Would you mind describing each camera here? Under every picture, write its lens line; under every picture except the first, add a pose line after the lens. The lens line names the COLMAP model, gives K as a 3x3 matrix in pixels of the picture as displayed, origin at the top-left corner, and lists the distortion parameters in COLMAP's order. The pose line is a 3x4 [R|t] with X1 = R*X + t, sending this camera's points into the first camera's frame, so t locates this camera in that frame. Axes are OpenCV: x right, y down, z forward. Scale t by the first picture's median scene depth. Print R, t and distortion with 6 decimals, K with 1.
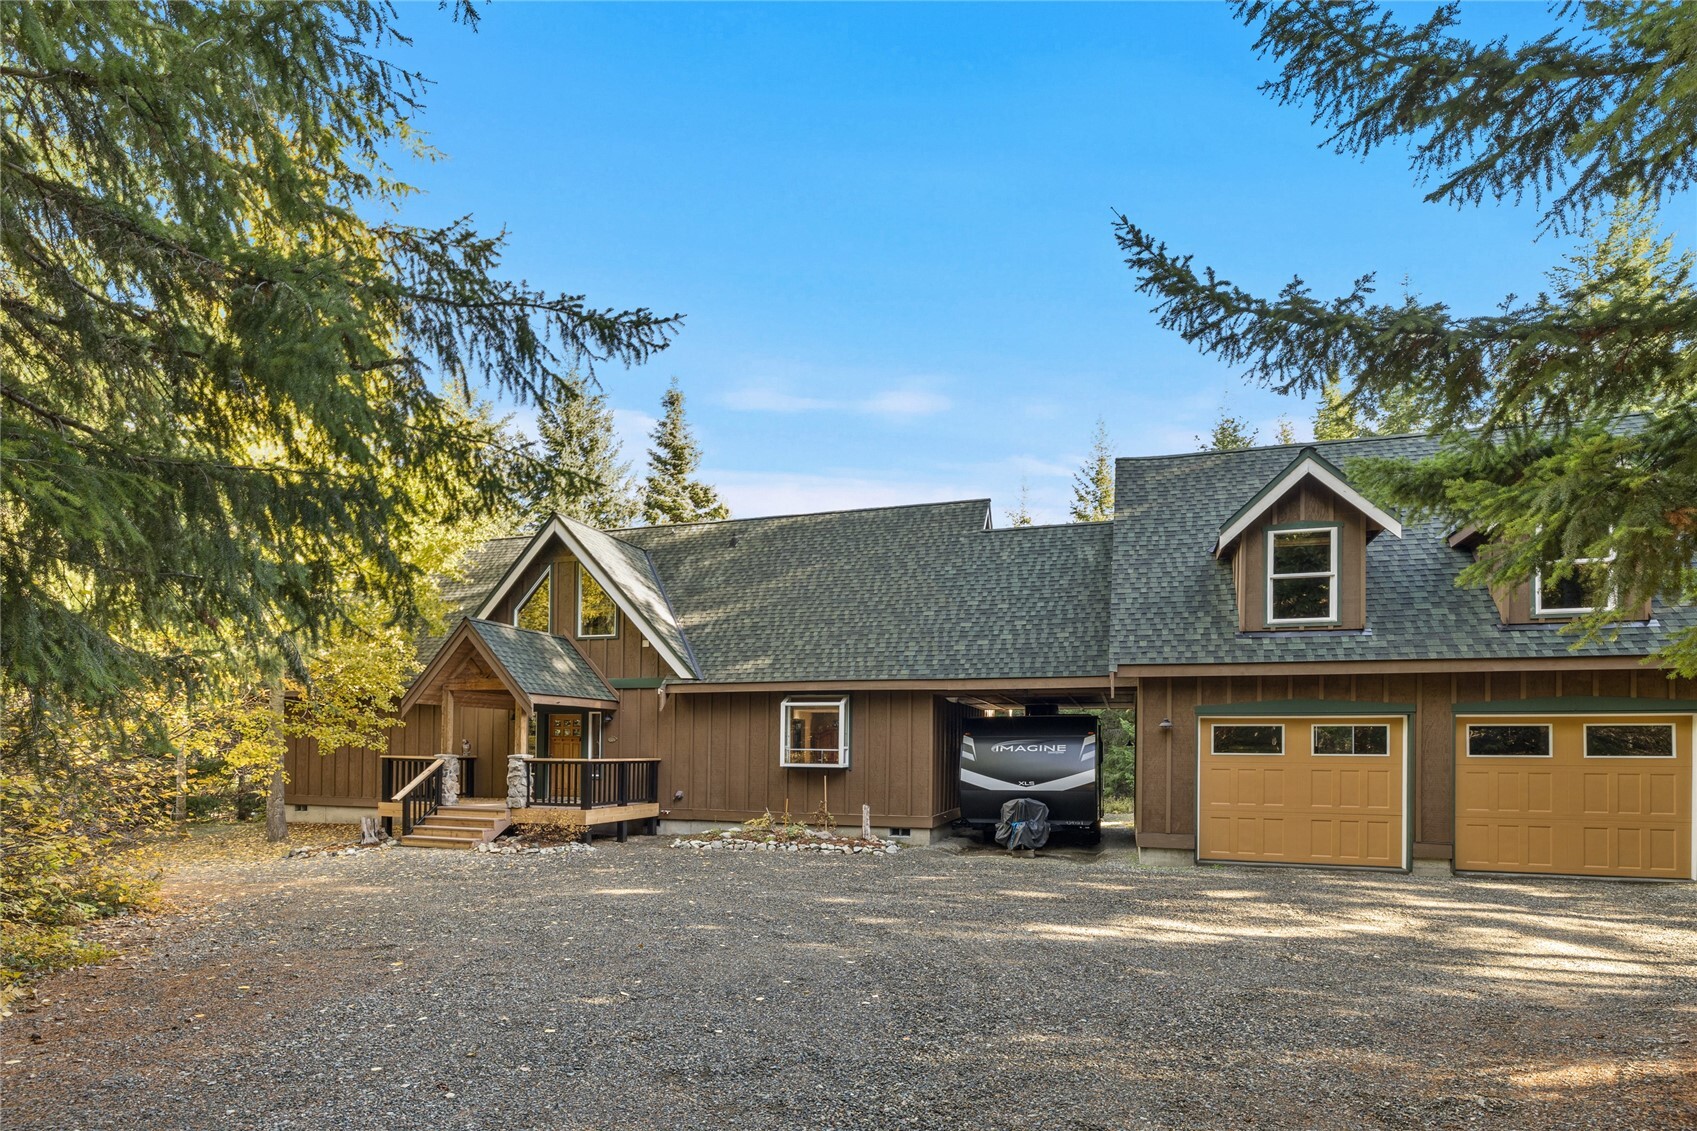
lens RADIAL K [[815.4, 0, 865.2], [0, 815.4, 564.0], [0, 0, 1]] dist [-0.004262, 0.003104]
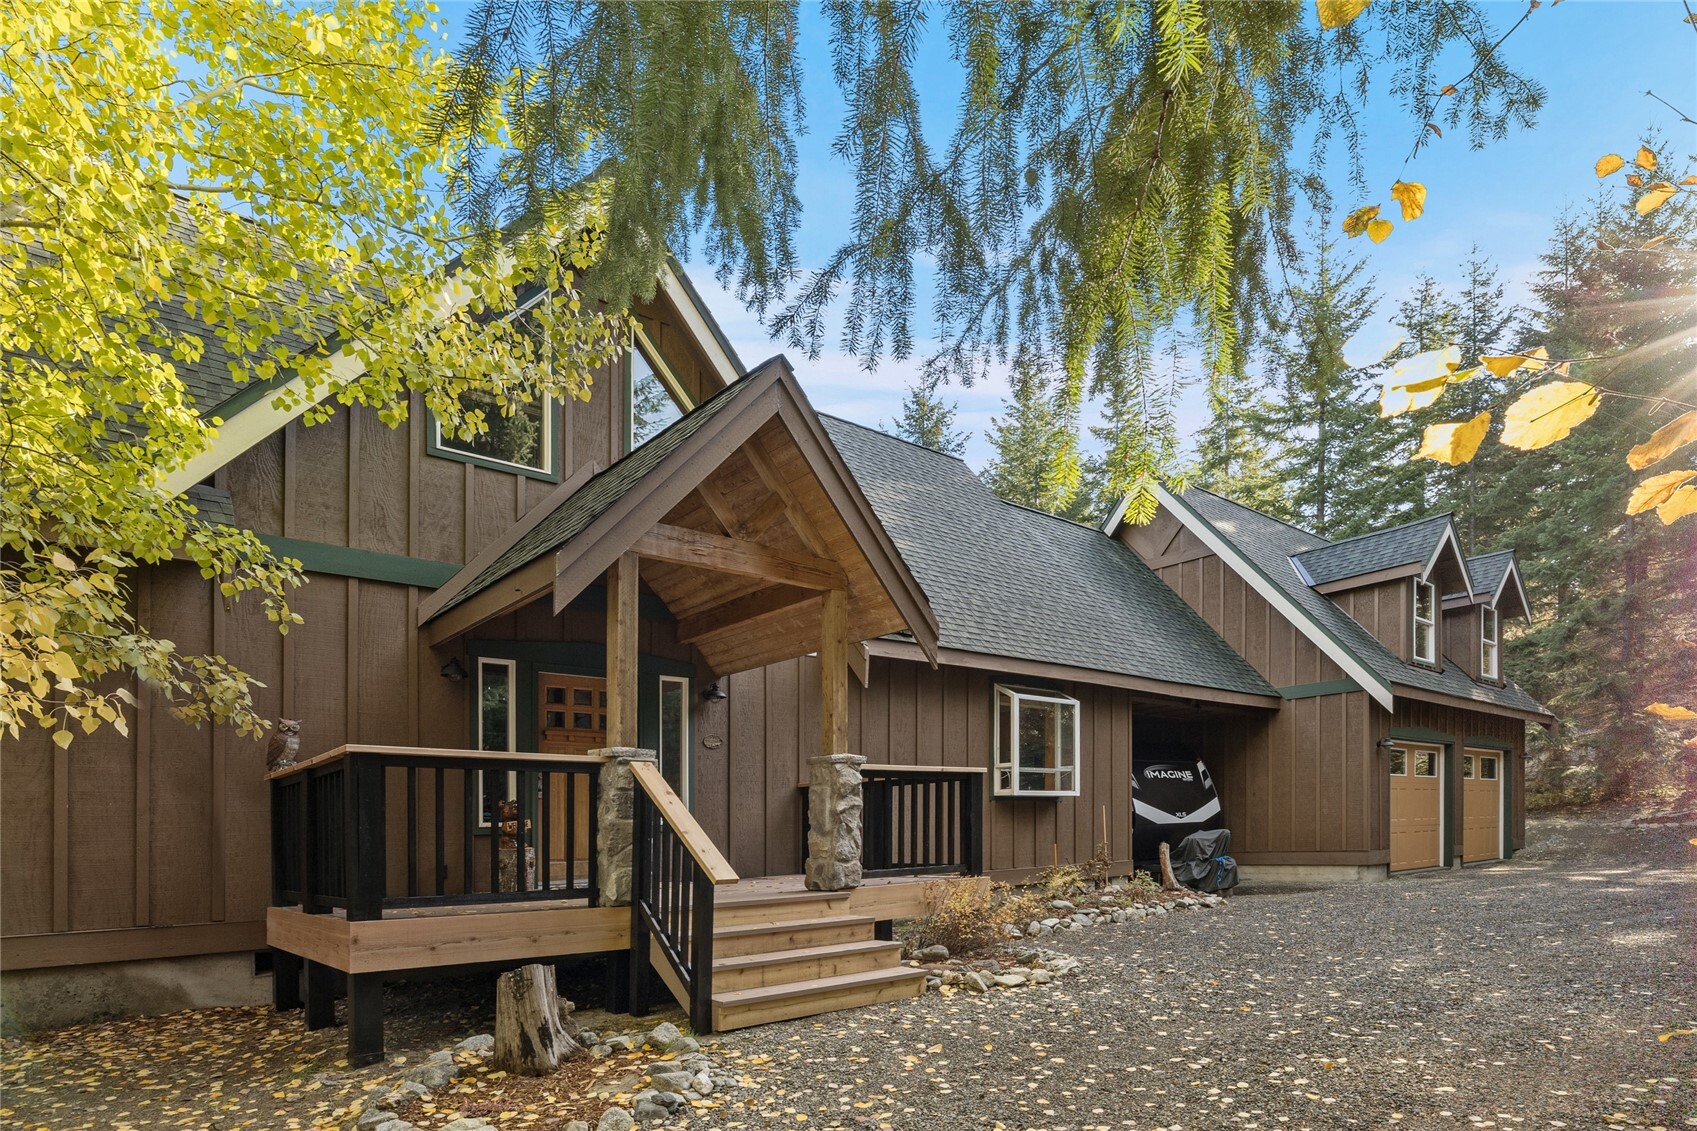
lens RADIAL K [[1013.3, 0, 808.2], [0, 1013.3, 630.0], [0, 0, 1]] dist [-0.008398, -0.000798]
pose [[0.515728, 0.147252, 0.844004, -0.929201], [-0.162479, 0.984052, -0.072403, 0.227475], [-0.841205, -0.099793, 0.531428, 0.810931]]
